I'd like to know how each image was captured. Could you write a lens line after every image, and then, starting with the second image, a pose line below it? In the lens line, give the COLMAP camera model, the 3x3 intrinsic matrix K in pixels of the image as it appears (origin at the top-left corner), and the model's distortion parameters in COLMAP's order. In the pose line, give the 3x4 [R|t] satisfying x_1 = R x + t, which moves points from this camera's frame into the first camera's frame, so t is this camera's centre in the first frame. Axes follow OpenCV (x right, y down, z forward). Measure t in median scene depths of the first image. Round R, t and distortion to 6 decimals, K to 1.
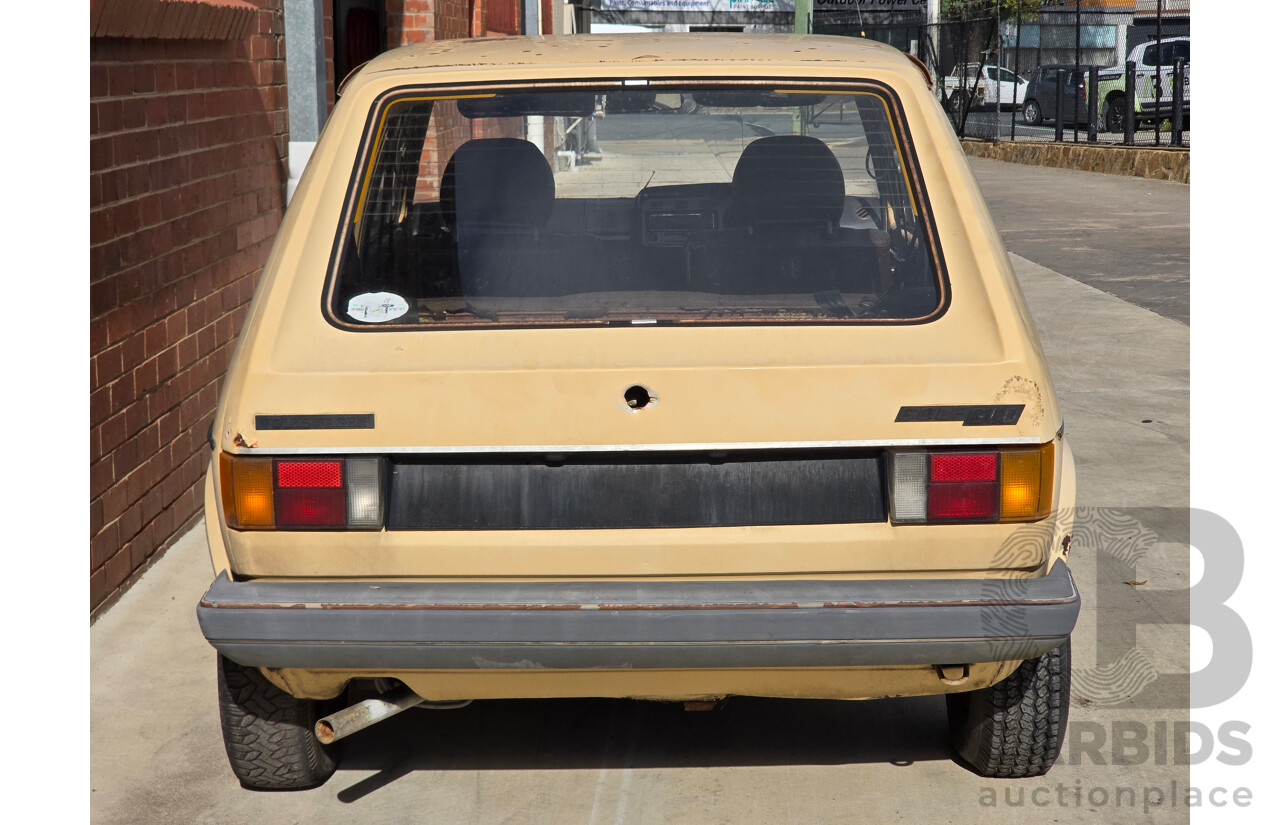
lens RADIAL K [[2166.0, 0, 647.3], [0, 2166.0, 378.0], [0, 0, 1]] dist [0.045495, 0.000000]
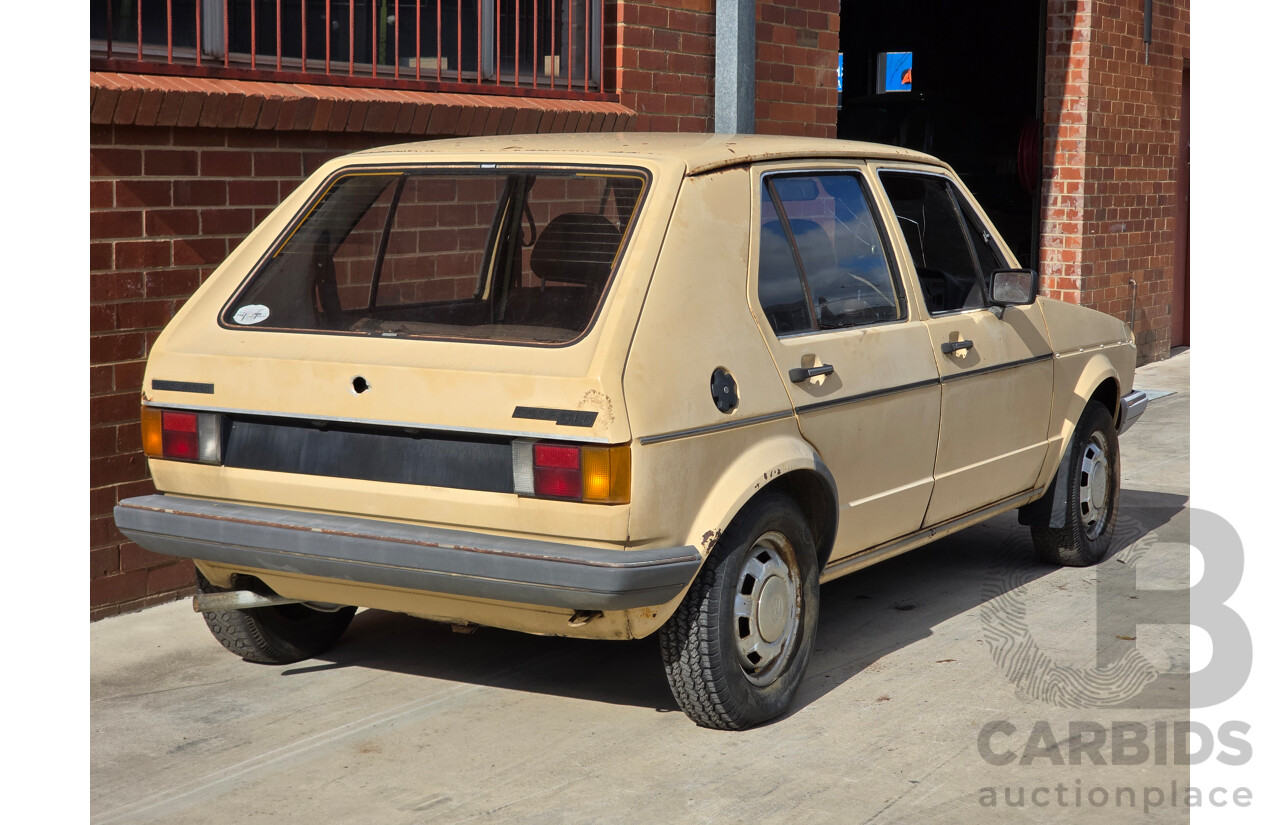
lens RADIAL K [[2166.0, 0, 632.2], [0, 2166.0, 421.0], [0, 0, 1]] dist [0.045495, 0.000000]
pose [[0.868180, 0.079544, -0.489833, 0.824114], [-0.095368, 0.995415, -0.007386, 0.024946], [0.487000, 0.053126, 0.871785, -0.133026]]
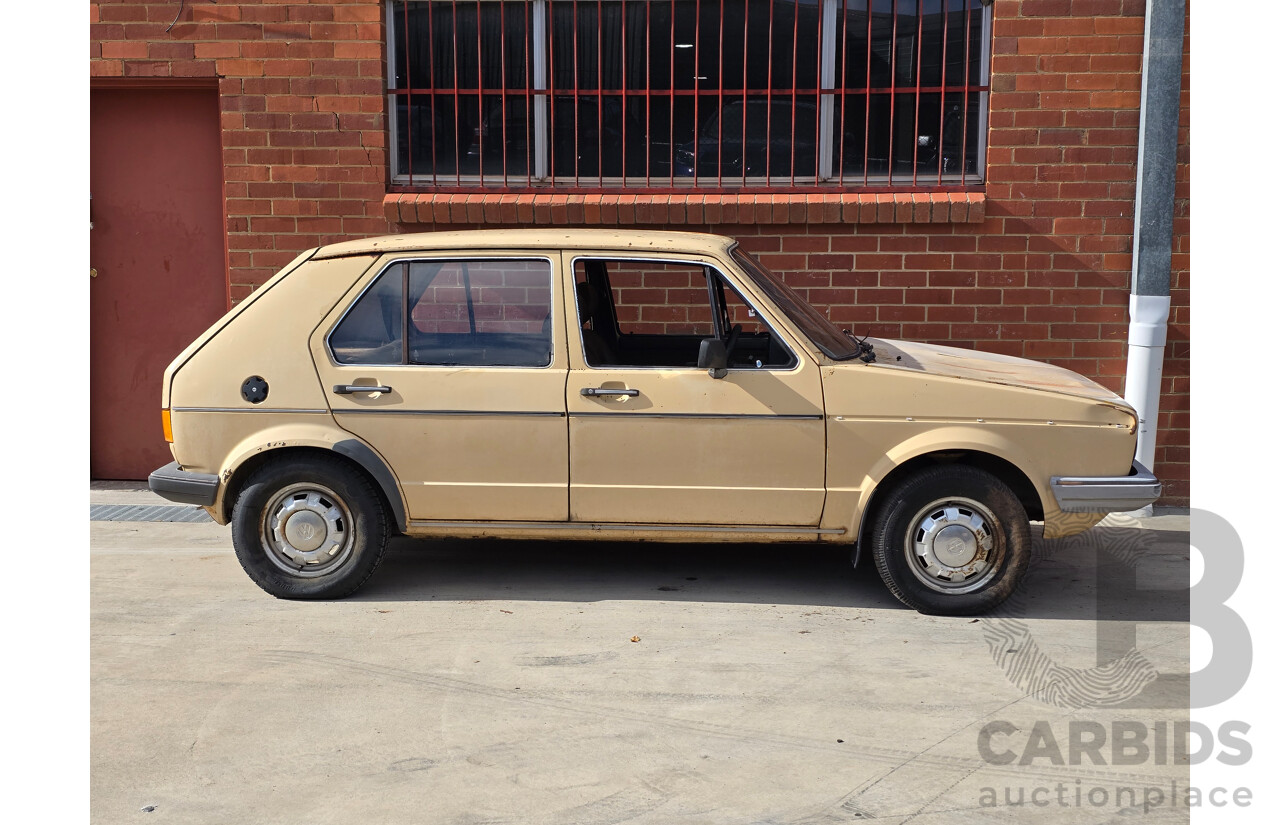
lens RADIAL K [[1419.5, 0, 593.1], [0, 1419.5, 424.6], [0, 0, 1]] dist [0.060175, 0.000000]
pose [[-0.100396, 0.161476, -0.981757, 1.653014], [-0.145071, 0.973821, 0.175006, -0.290611], [0.984315, 0.159994, -0.074342, 1.565776]]
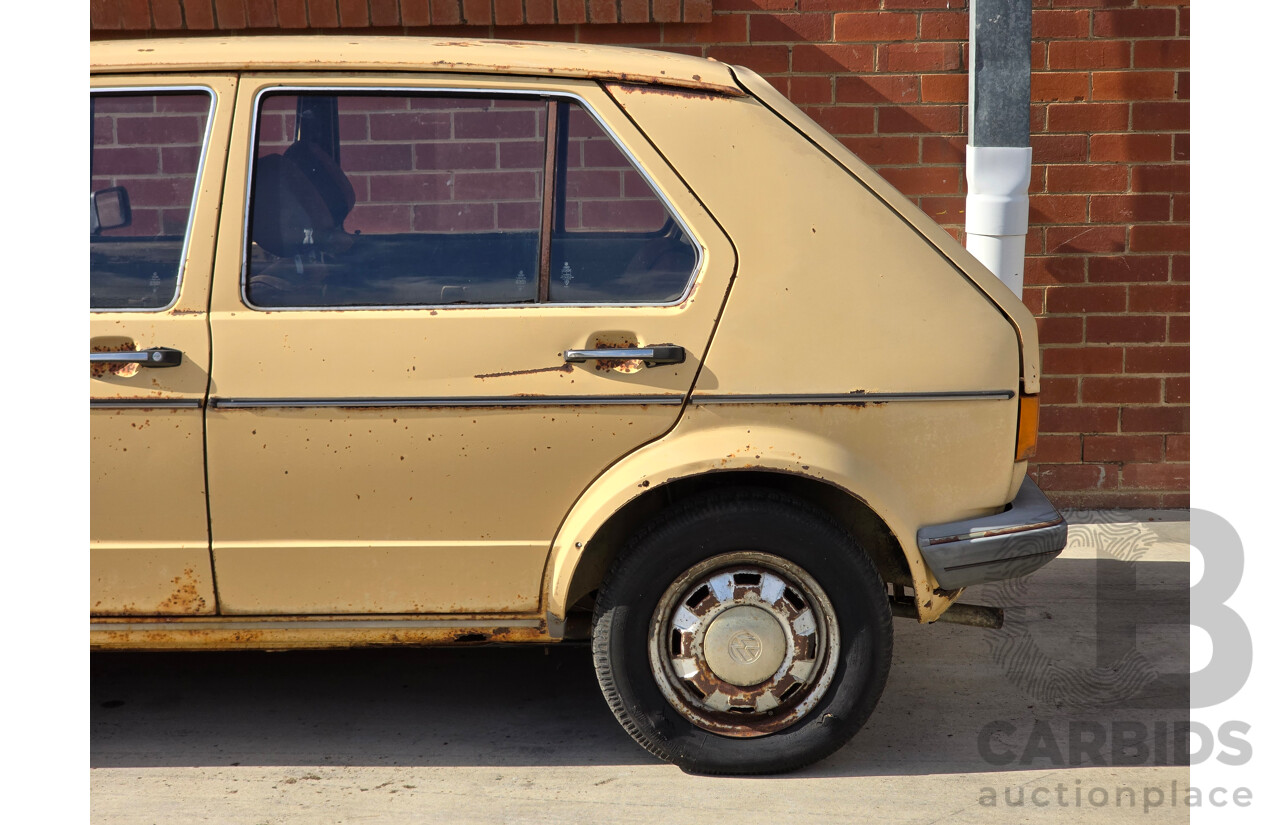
lens RADIAL K [[2020.9, 0, 593.2], [0, 2020.9, 382.1], [0, 0, 1]] dist [0.024079, 0.000000]
pose [[-0.017520, 0.187429, -0.982122, 1.229956], [-0.133911, 0.972983, 0.188073, -0.306117], [0.990838, 0.134812, 0.008052, 1.834260]]
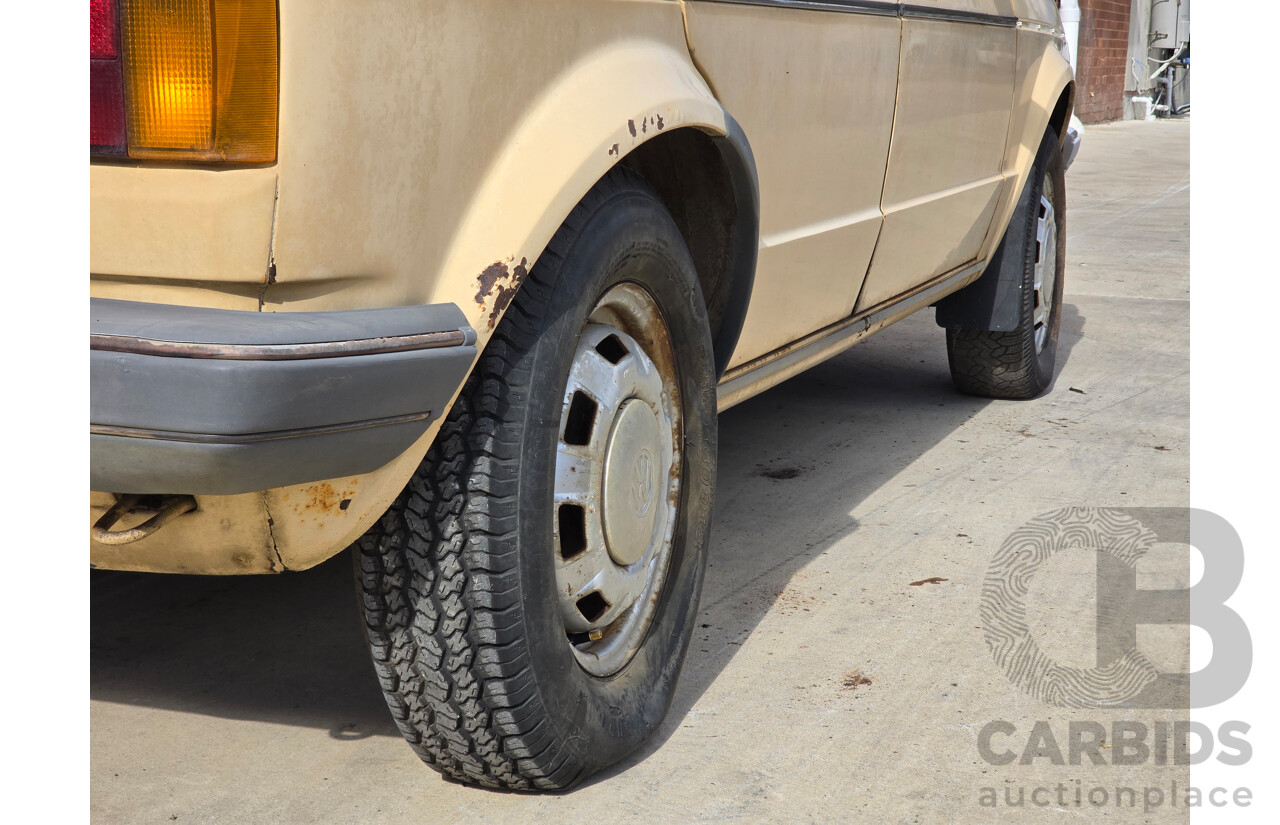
lens RADIAL K [[2208.3, 0, 638.2], [0, 2208.3, 412.4], [0, 0, 1]] dist [-0.261787, 0.000000]
pose [[0.942943, 0.093441, -0.319572, 0.396377], [-0.088474, 0.995625, 0.030060, 0.093943], [0.320983, -0.000071, 0.947085, 0.623326]]
